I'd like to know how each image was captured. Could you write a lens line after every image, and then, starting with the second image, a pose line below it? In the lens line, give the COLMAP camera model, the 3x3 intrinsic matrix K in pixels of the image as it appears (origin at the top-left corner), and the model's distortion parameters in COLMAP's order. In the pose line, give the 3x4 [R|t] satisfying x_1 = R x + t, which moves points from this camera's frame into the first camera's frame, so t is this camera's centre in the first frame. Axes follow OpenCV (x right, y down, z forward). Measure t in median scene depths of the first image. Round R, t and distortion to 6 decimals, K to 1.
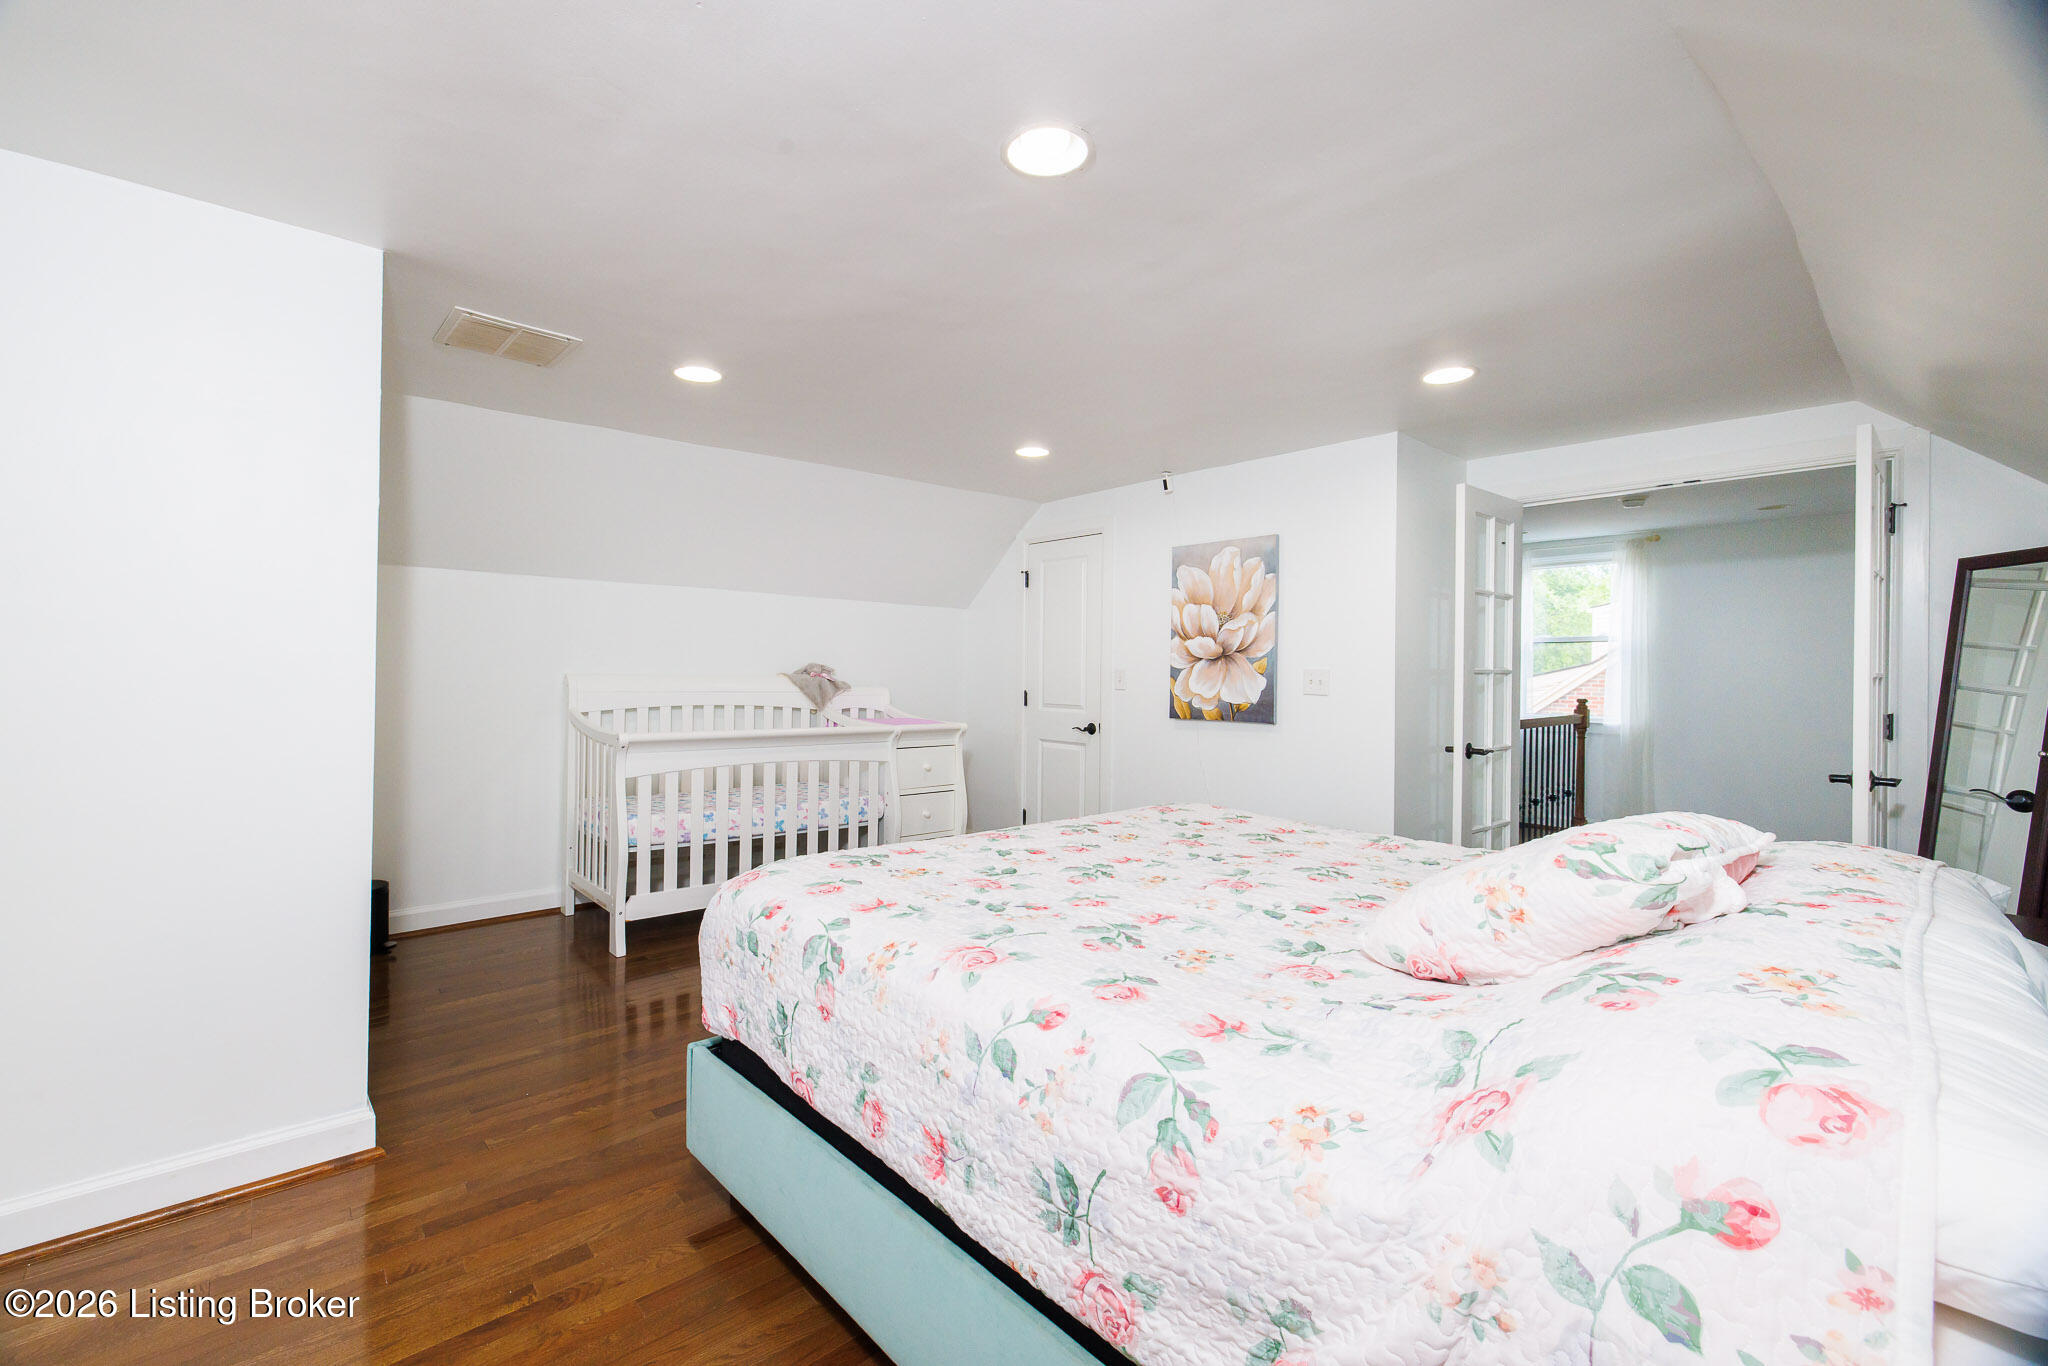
lens RADIAL K [[854.8, 0, 997.5], [0, 854.8, 668.2], [0, 0, 1]] dist [0.000335, 0.000590]
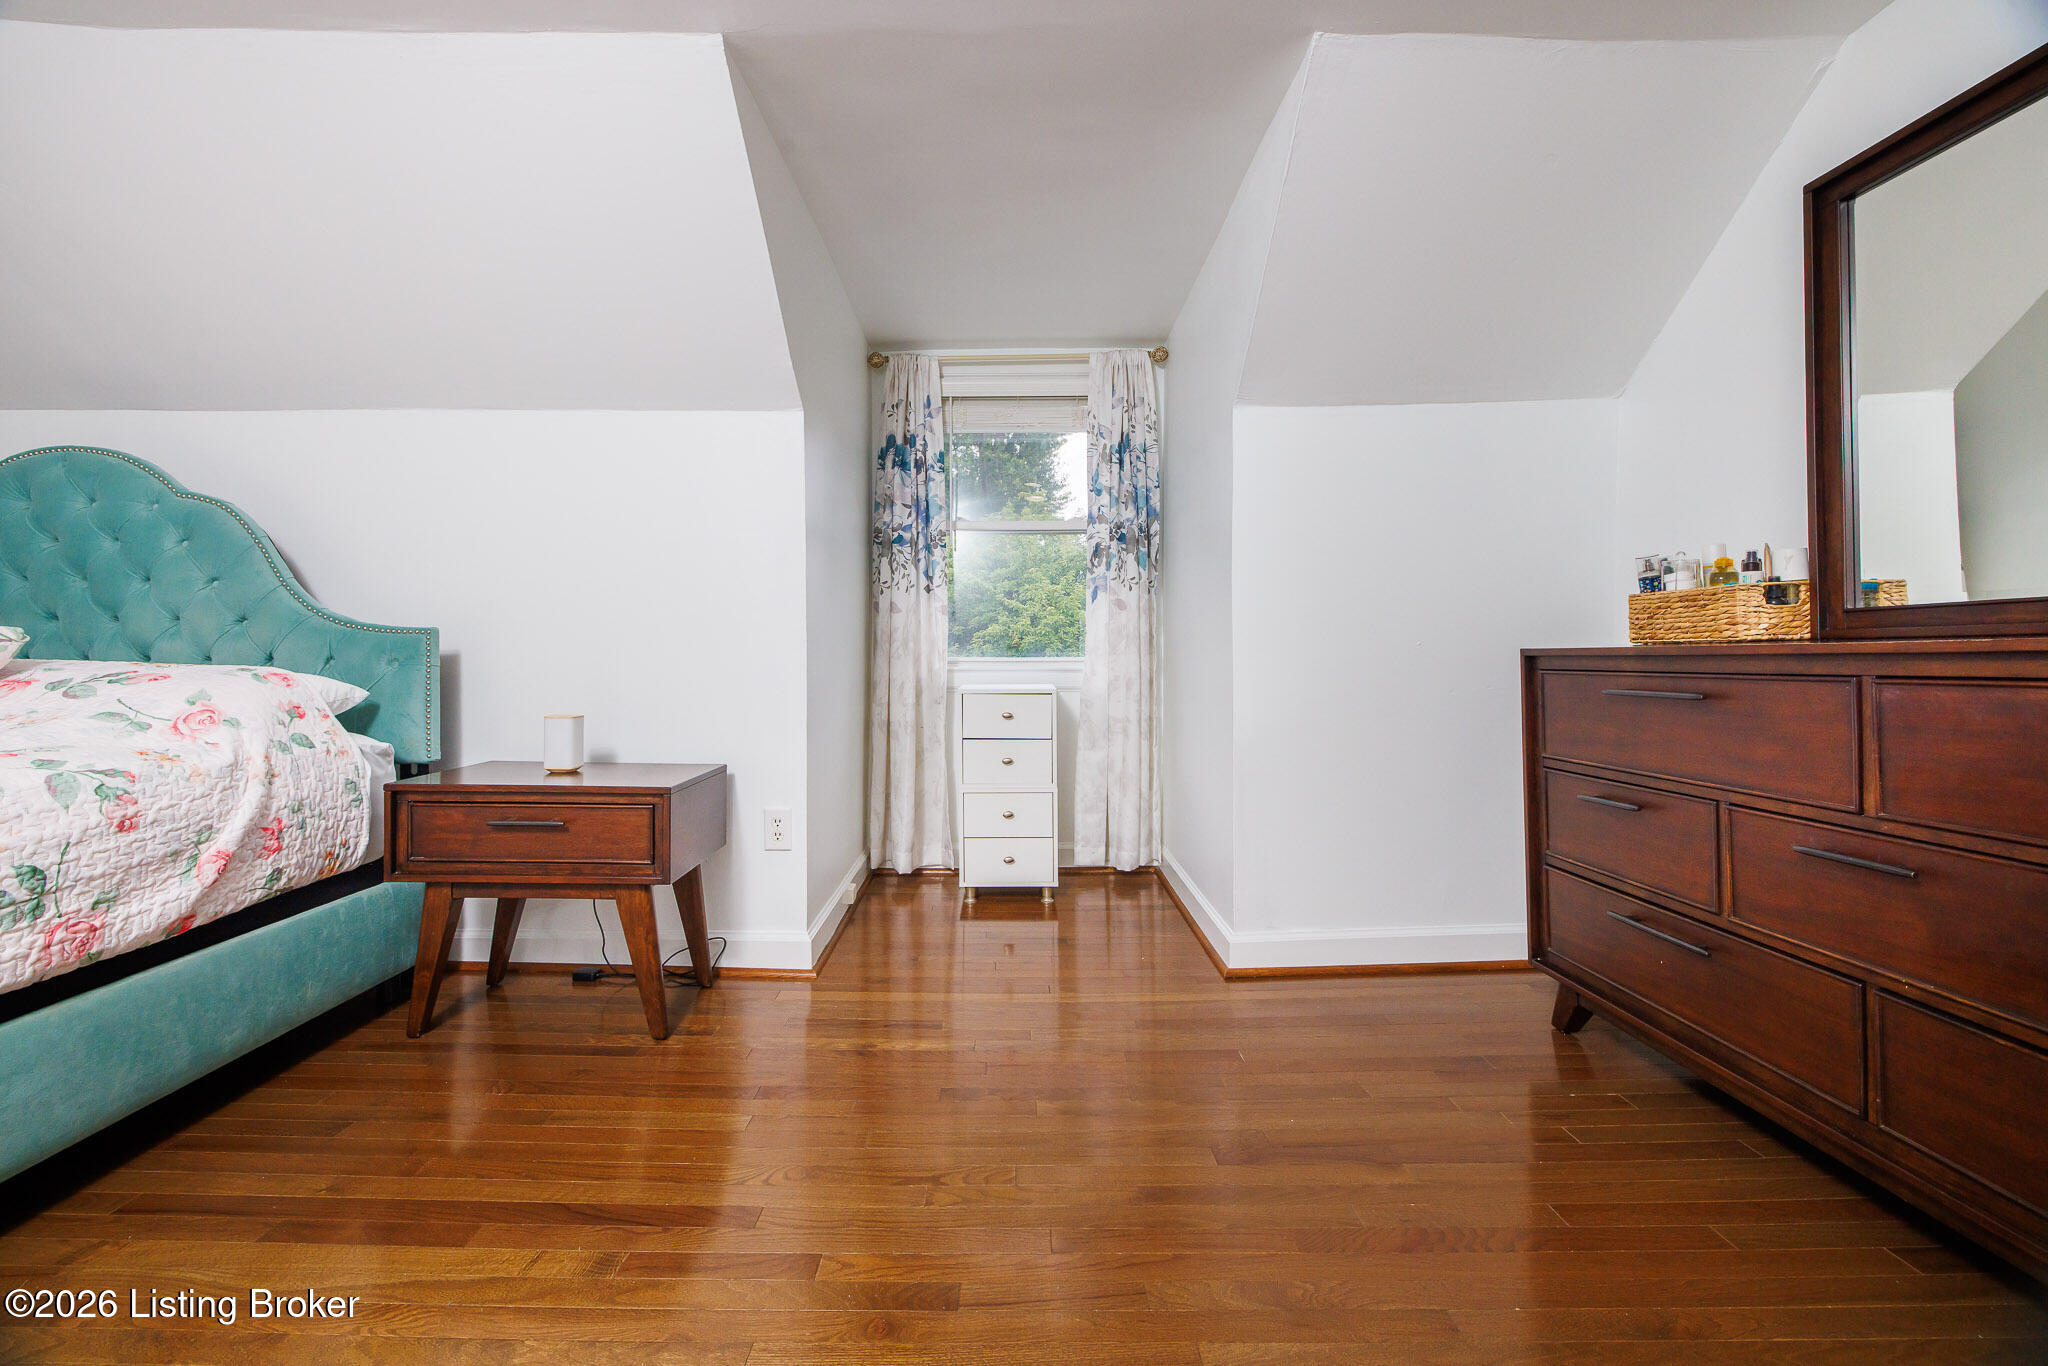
lens RADIAL K [[863.7, 0, 991.9], [0, 863.7, 662.8], [0, 0, 1]] dist [-0.000444, 0.000318]
pose [[-0.739608, -0.016189, 0.672843, -0.459361], [-0.011333, 0.999869, 0.011599, 0.064392], [-0.672942, 0.000953, -0.739695, 0.248808]]
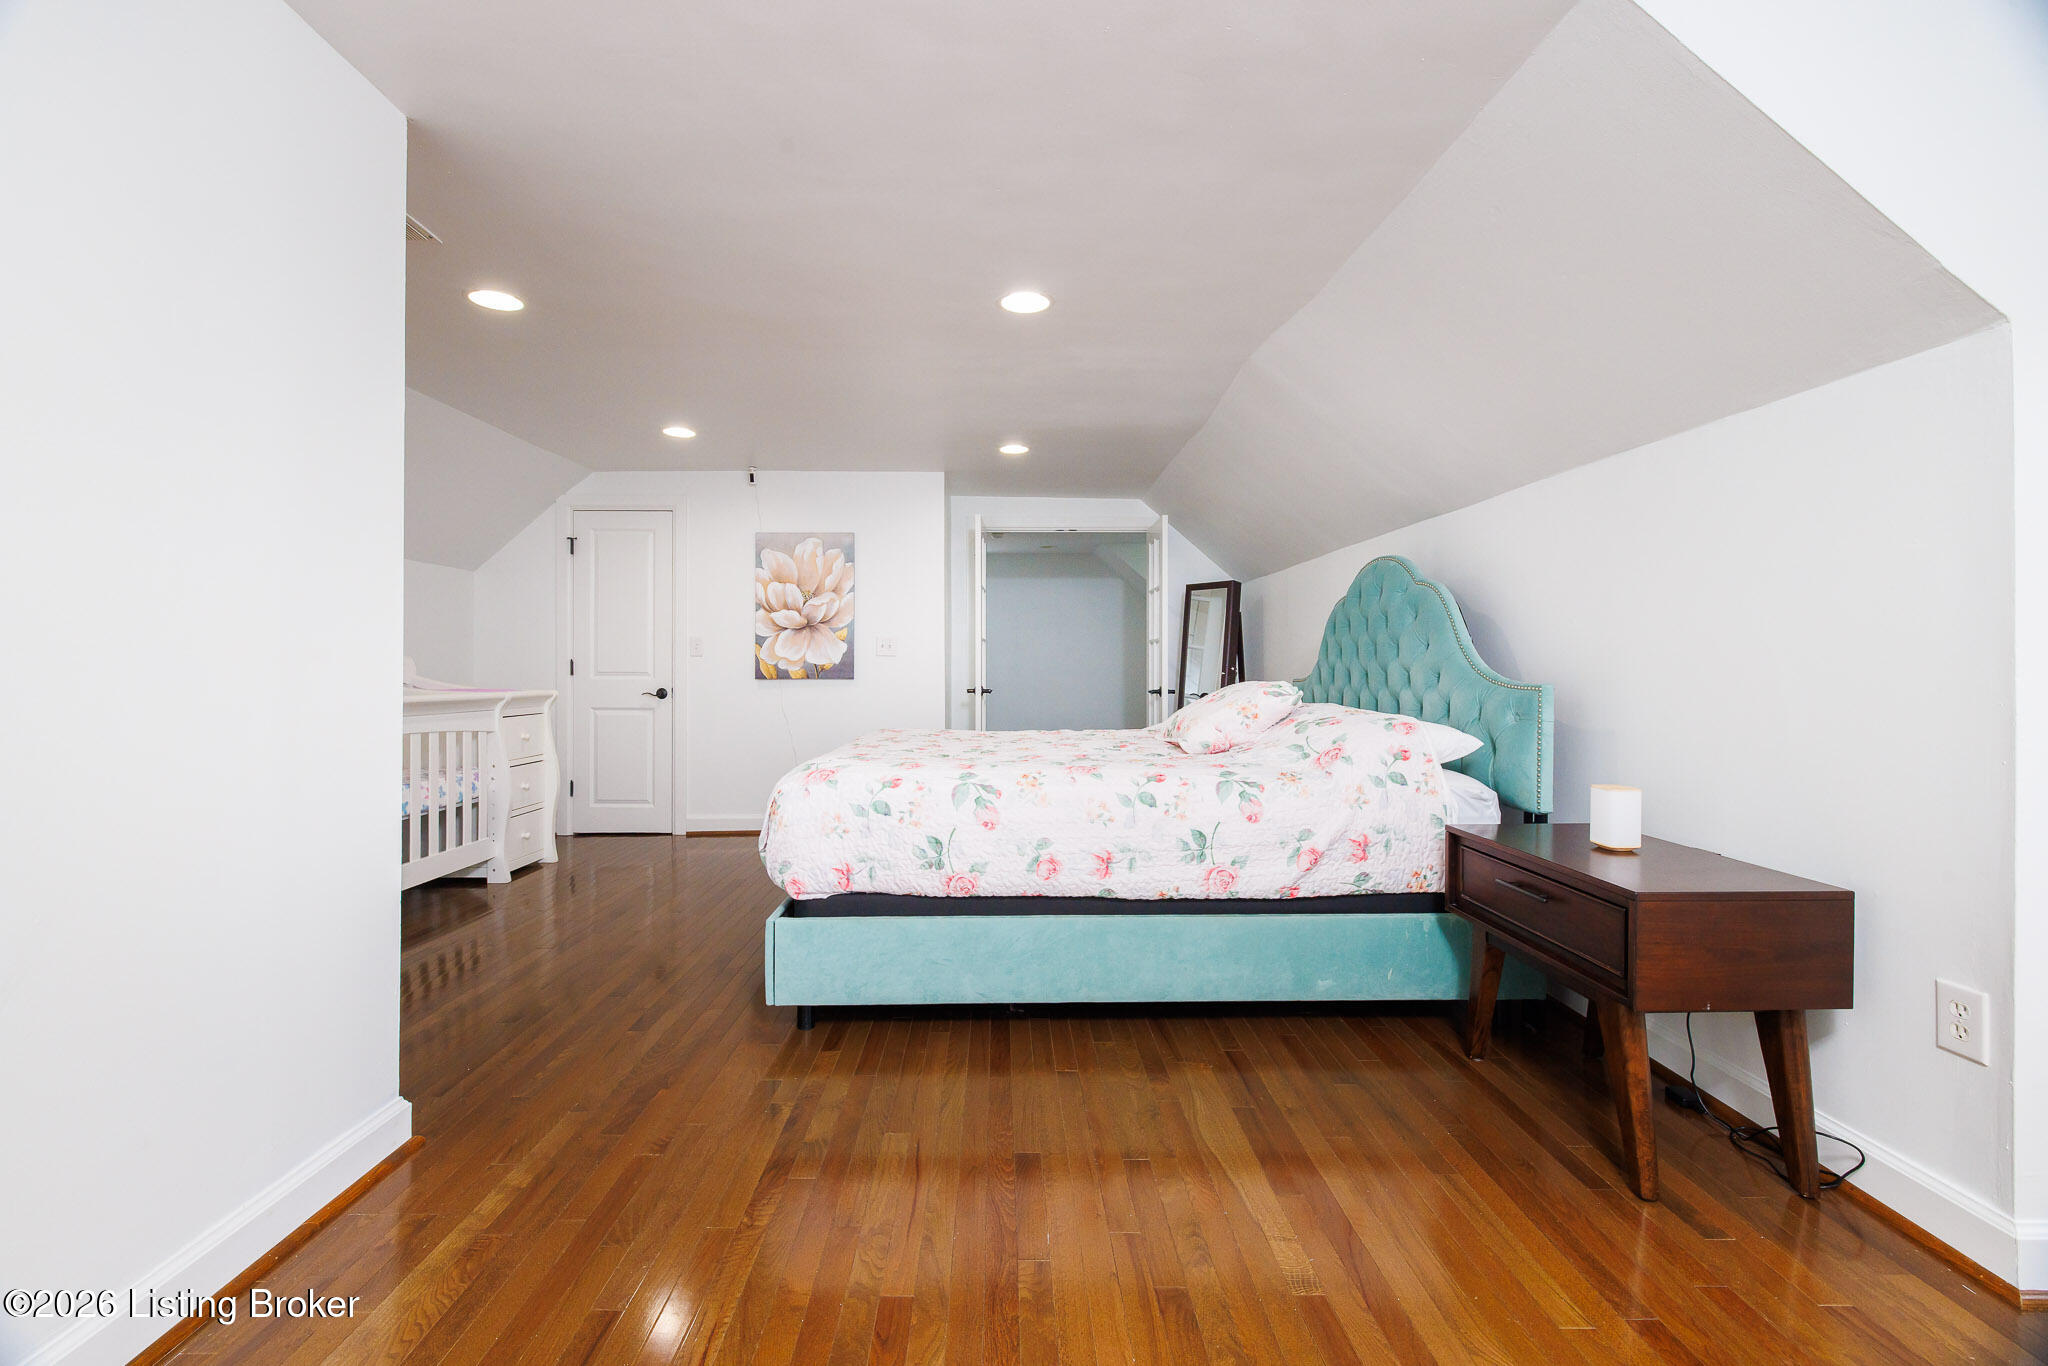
lens RADIAL K [[853.1, 0, 1009.0], [0, 853.1, 664.7], [0, 0, 1]] dist [-0.002439, 0.000410]
pose [[0.648195, -0.007061, 0.761442, -0.489136], [0.002516, 0.999971, 0.007131, 0.033542], [-0.761470, -0.002706, 0.648194, -0.017886]]
